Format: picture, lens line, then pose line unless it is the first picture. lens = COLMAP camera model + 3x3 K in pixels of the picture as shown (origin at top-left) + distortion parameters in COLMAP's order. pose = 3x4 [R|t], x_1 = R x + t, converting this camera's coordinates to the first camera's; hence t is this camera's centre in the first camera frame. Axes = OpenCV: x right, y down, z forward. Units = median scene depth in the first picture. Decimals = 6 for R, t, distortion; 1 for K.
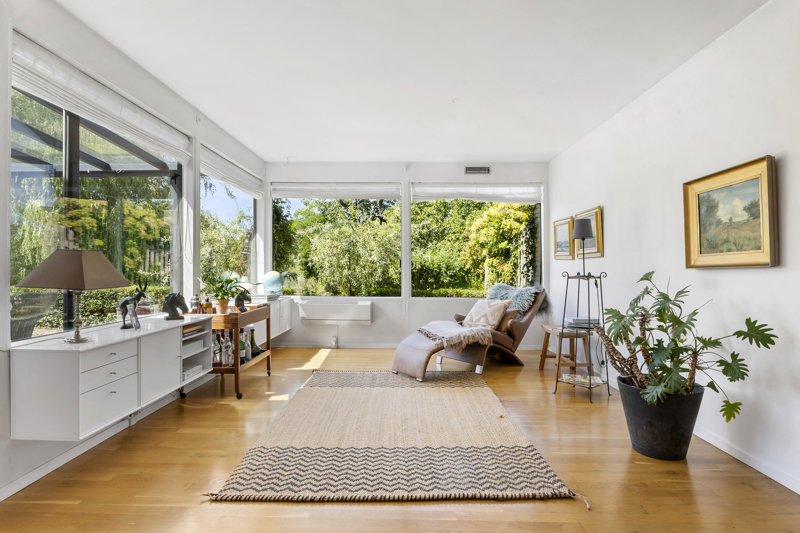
lens RADIAL K [[431.3, 0, 399.2], [0, 431.3, 272.1], [0, 0, 1]] dist [-0.003346, -0.000931]
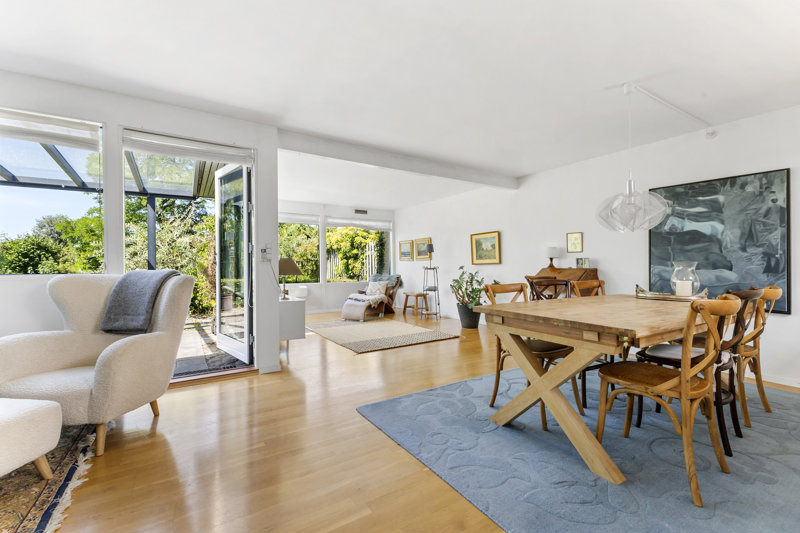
lens RADIAL K [[346.0, 0, 401.5], [0, 346.0, 263.2], [0, 0, 1]] dist [-0.000882, -0.000215]
pose [[0.840671, 0.000174, 0.541547, -0.594806], [0.009472, 0.999842, -0.015025, 0.006631], [-0.541464, 0.017761, 0.840536, -0.410969]]
